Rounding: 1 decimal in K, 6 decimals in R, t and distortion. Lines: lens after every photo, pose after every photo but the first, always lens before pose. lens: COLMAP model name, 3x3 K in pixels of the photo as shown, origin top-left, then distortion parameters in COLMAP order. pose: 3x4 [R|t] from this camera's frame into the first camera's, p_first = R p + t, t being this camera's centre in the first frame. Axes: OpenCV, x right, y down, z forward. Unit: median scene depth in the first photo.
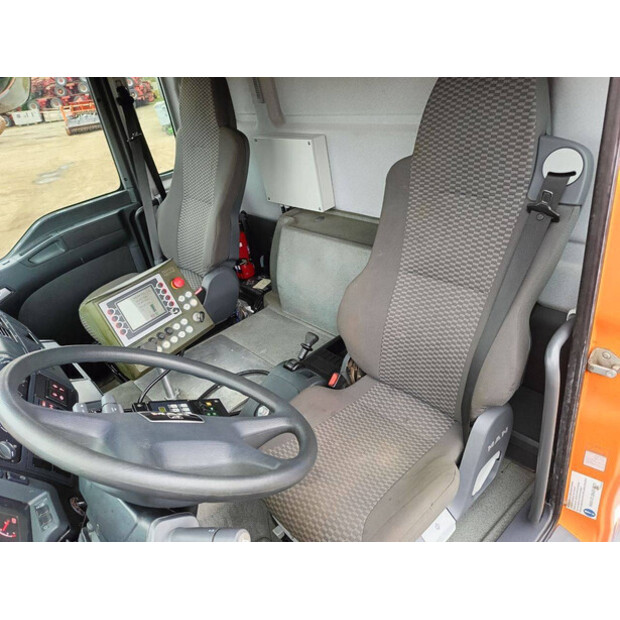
lens RADIAL K [[474.2, 0, 304.6], [0, 474.2, 312.5], [0, 0, 1]] dist [0.063320, -0.081794]
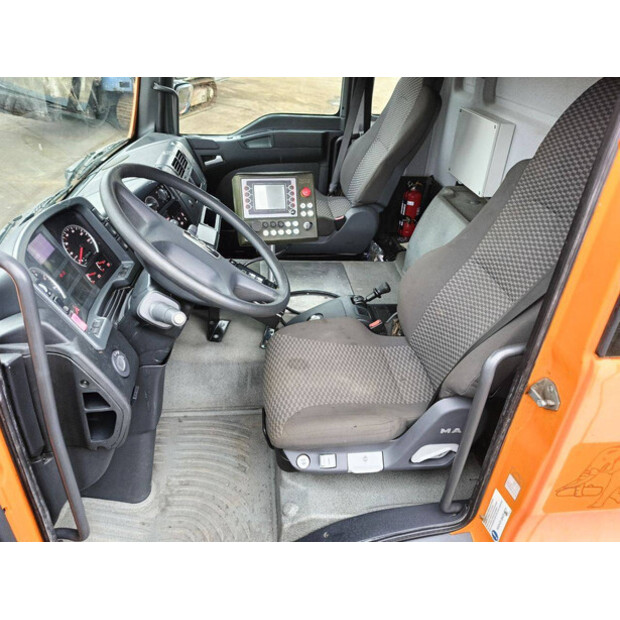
lens RADIAL K [[474.2, 0, 307.8], [0, 474.2, 325.0], [0, 0, 1]] dist [0.063320, -0.081794]
pose [[0.793152, 0.487211, -0.365426, 0.353347], [-0.454369, 0.872922, 0.177640, 0.015923], [0.405536, 0.025142, 0.913733, -0.104689]]
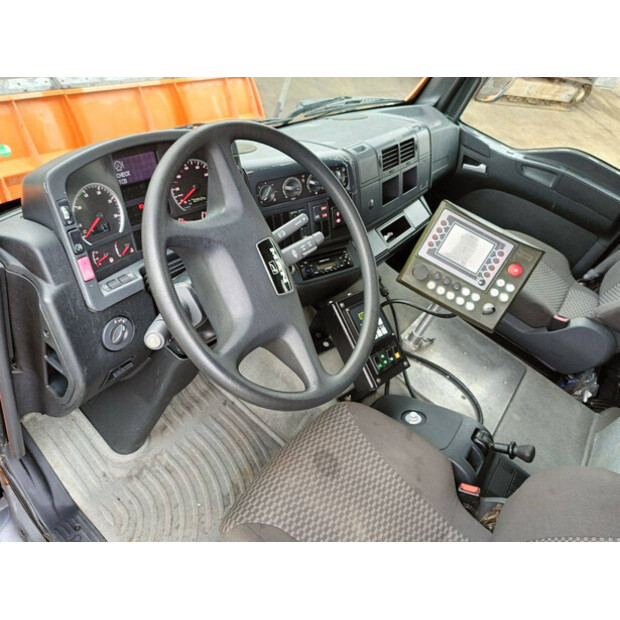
lens RADIAL K [[474.2, 0, 312.5], [0, 474.2, 311.9], [0, 0, 1]] dist [0.063320, -0.081794]
pose [[0.139797, 0.819743, -0.555409, 0.223075], [-0.751454, 0.453100, 0.479600, -0.168204], [0.644805, 0.350317, 0.679341, 0.213431]]
